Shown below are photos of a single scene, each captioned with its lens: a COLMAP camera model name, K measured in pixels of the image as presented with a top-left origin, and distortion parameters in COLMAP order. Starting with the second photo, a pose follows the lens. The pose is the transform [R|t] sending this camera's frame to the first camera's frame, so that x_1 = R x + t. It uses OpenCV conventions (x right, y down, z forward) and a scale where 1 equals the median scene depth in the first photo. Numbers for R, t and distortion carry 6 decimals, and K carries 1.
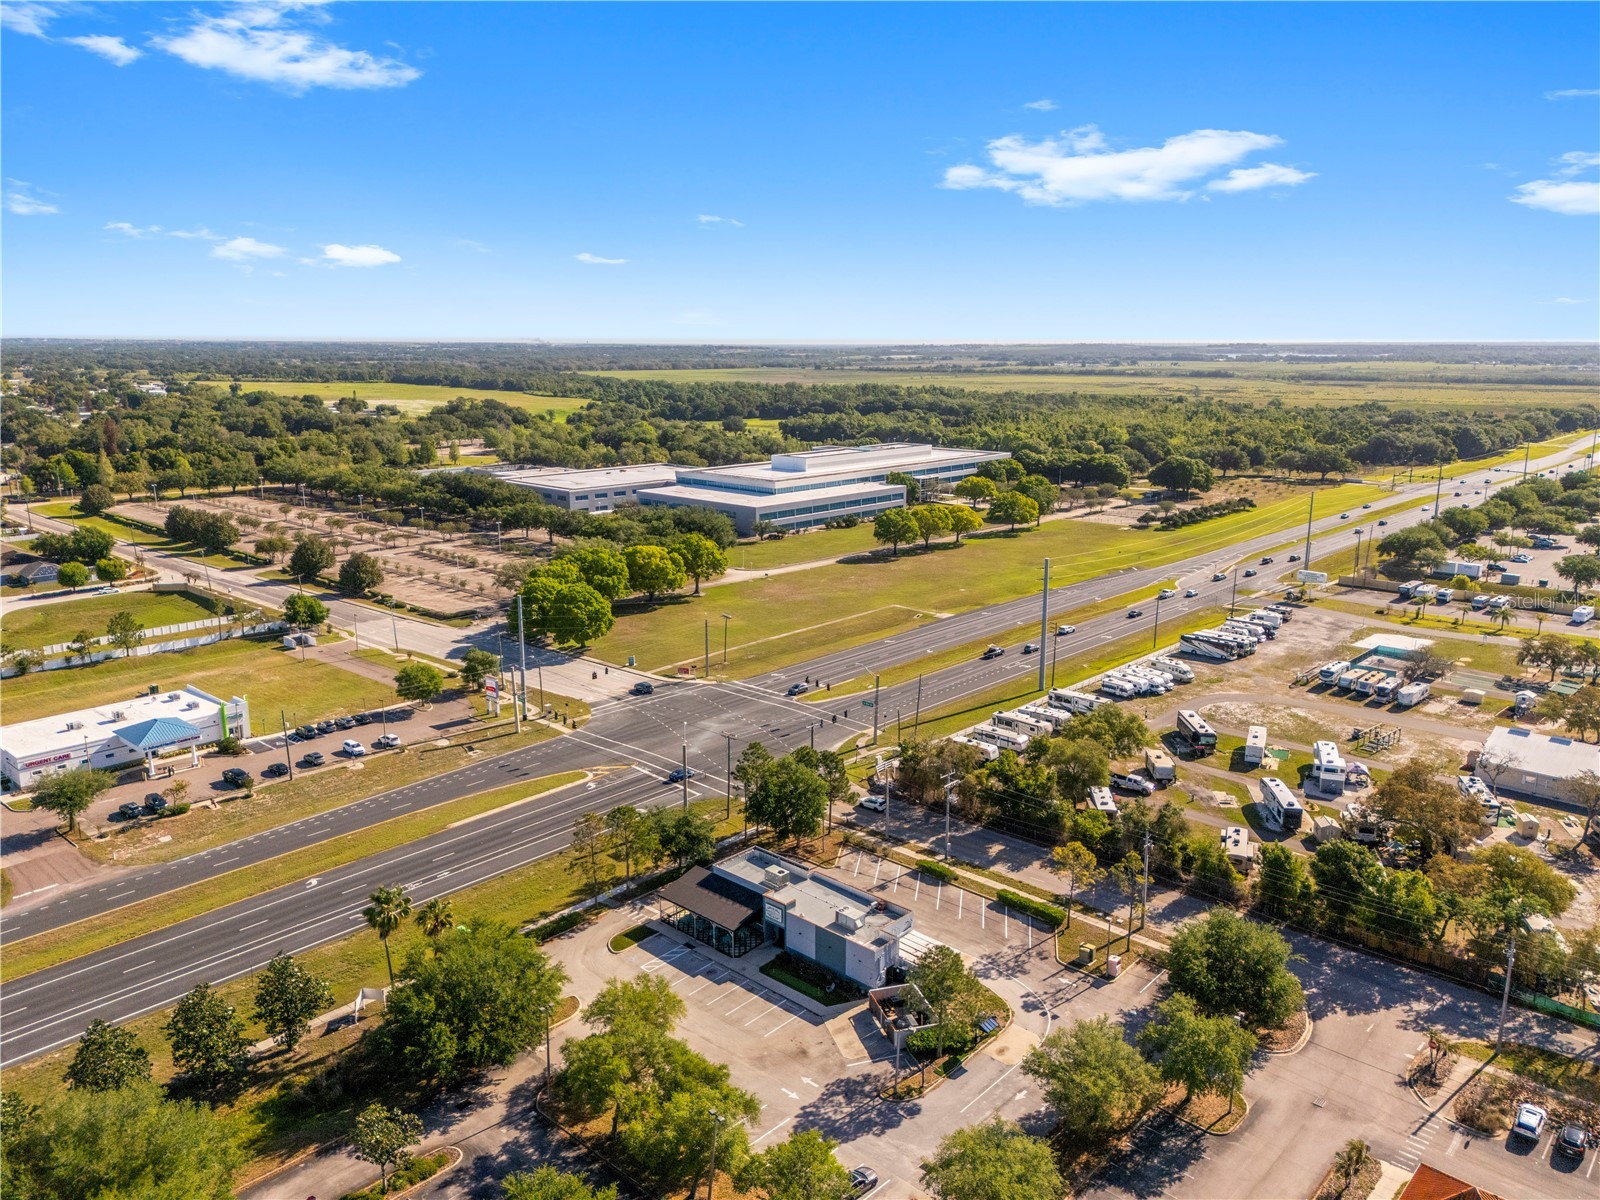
lens RADIAL K [[1174.1, 0, 800.0], [0, 1174.1, 600.0], [0, 0, 1]] dist [0.089447, -0.085456]
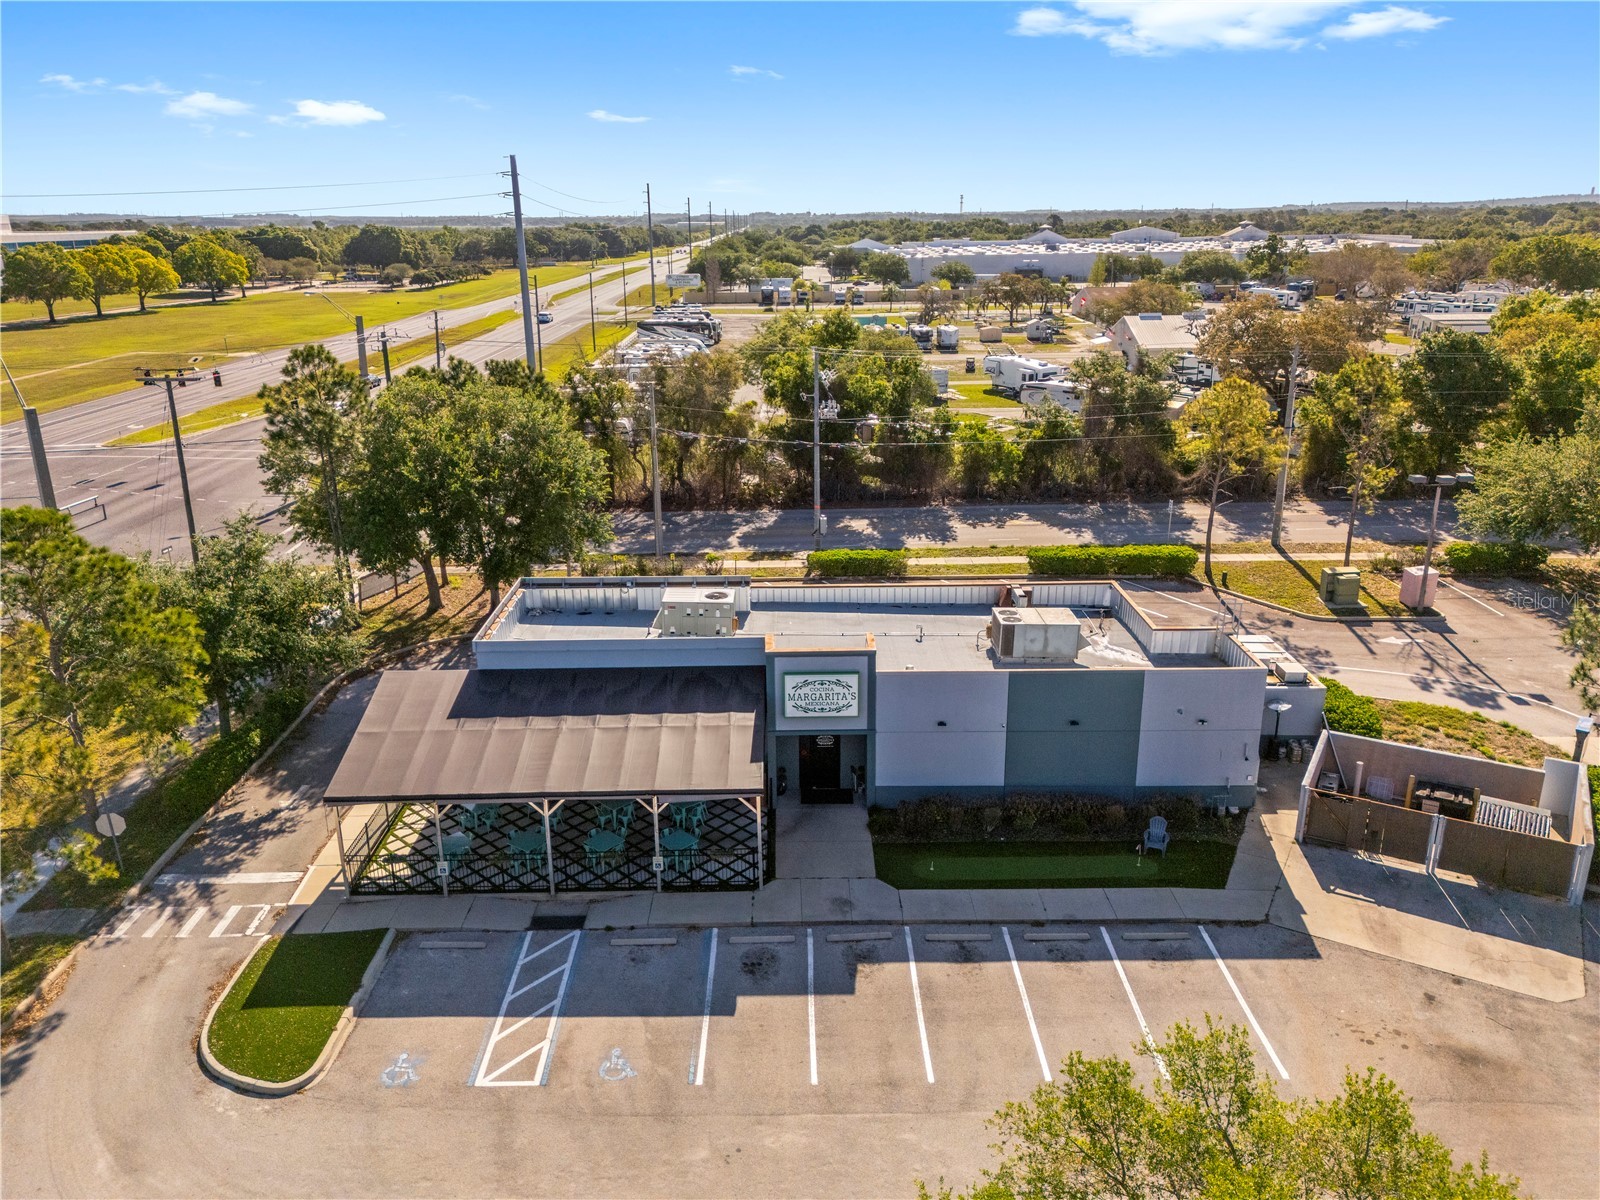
lens RADIAL K [[1165.7, 0, 801.3], [0, 1165.7, 615.7], [0, 0, 1]] dist [0.067272, -0.053453]
pose [[0.727578, -0.228588, 0.646821, -0.209477], [0.157584, 0.973330, 0.166719, 0.197967], [-0.667681, -0.019373, 0.744196, 0.795770]]
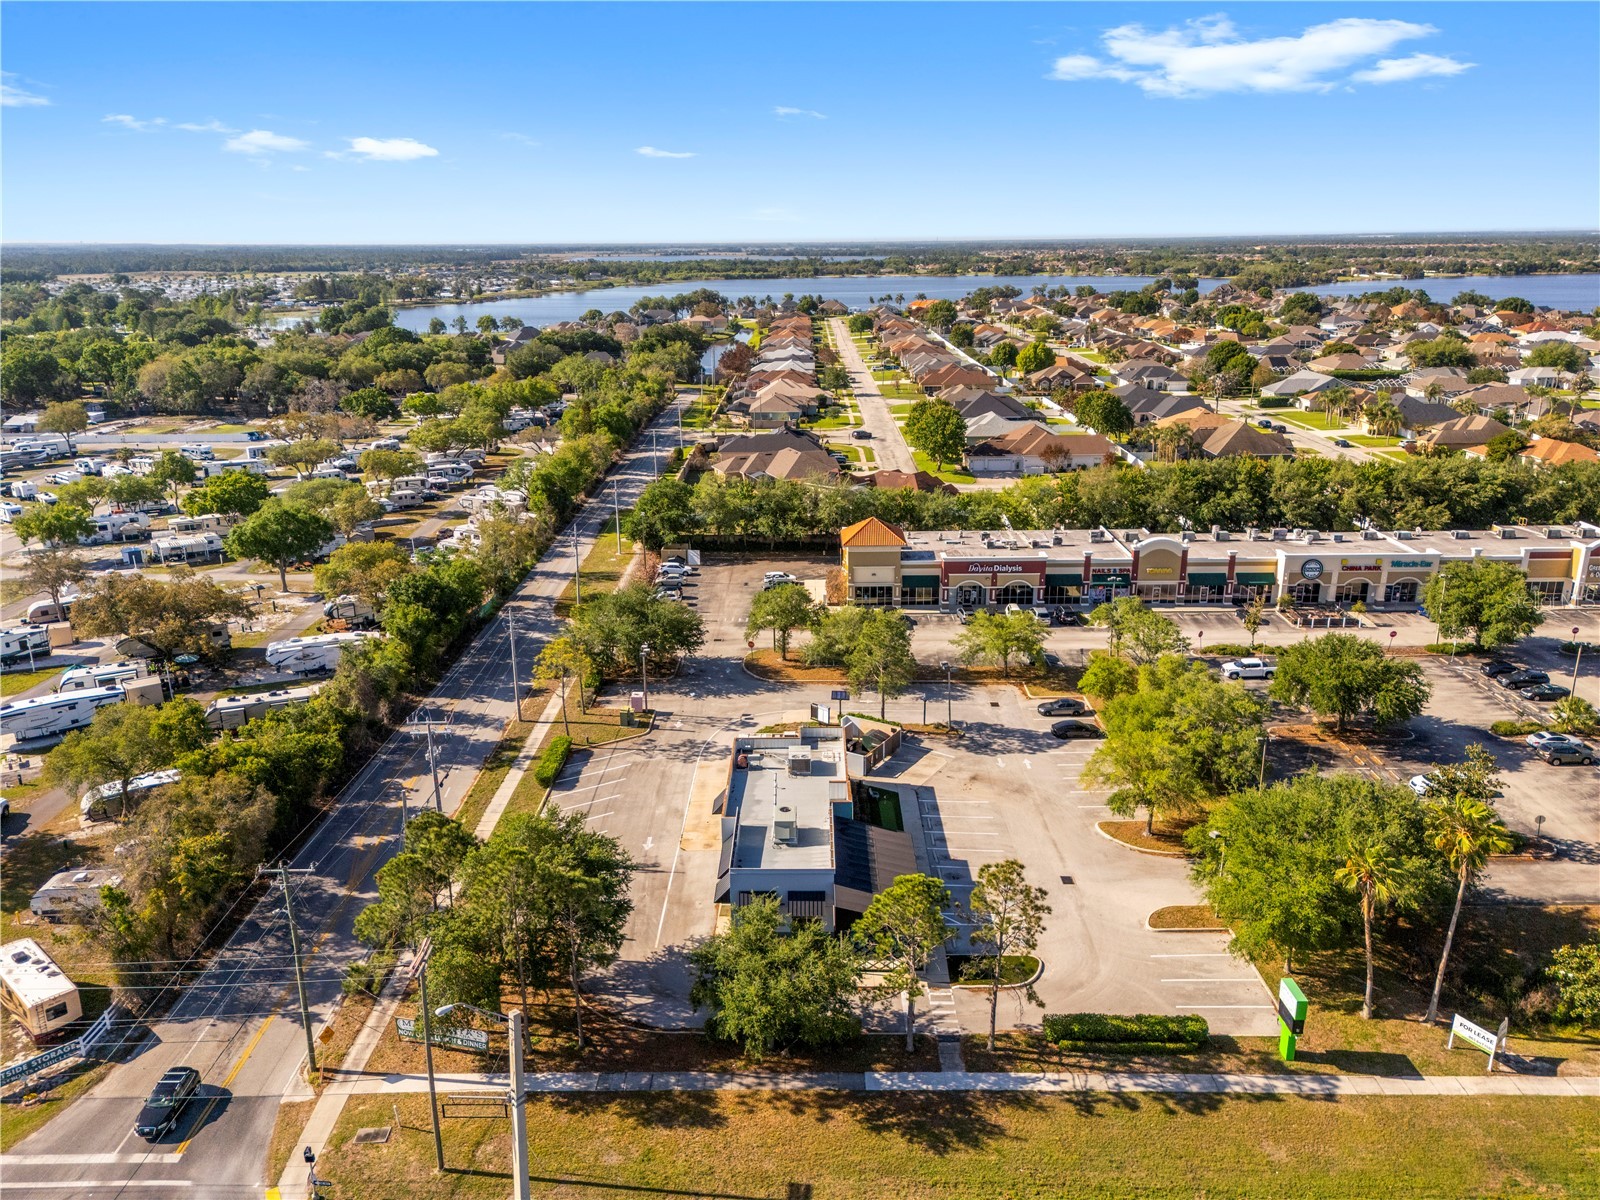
lens RADIAL K [[1174.1, 0, 800.0], [0, 1174.1, 600.0], [0, 0, 1]] dist [0.089447, -0.085456]
pose [[-0.673028, -0.212016, 0.708578, -0.470661], [0.166875, 0.889801, 0.424743, -0.145906], [-0.720546, 0.404108, -0.563481, 1.374067]]
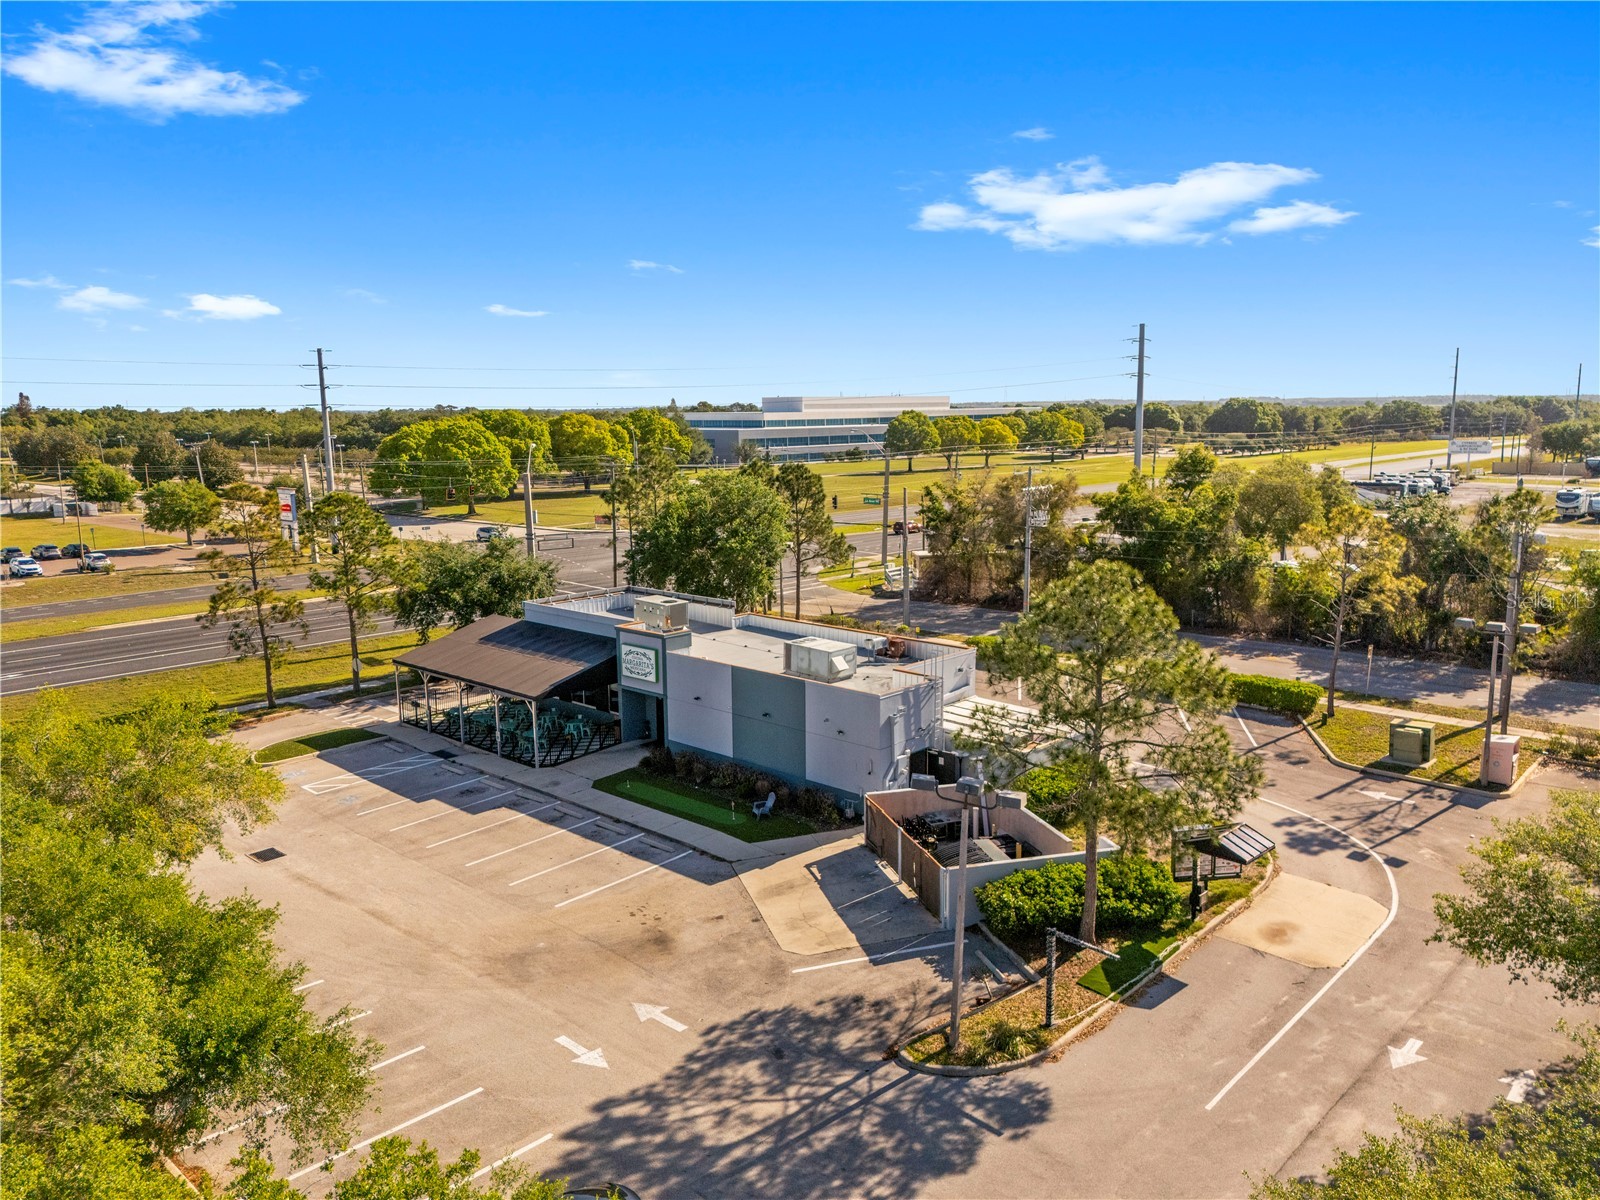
lens RADIAL K [[1174.1, 0, 800.0], [0, 1174.1, 600.0], [0, 0, 1]] dist [0.089447, -0.085456]
pose [[0.999883, -0.011447, -0.010150, 0.039632], [0.010868, 0.998404, -0.055427, 0.268099], [0.010768, 0.055311, 0.998411, 0.589554]]
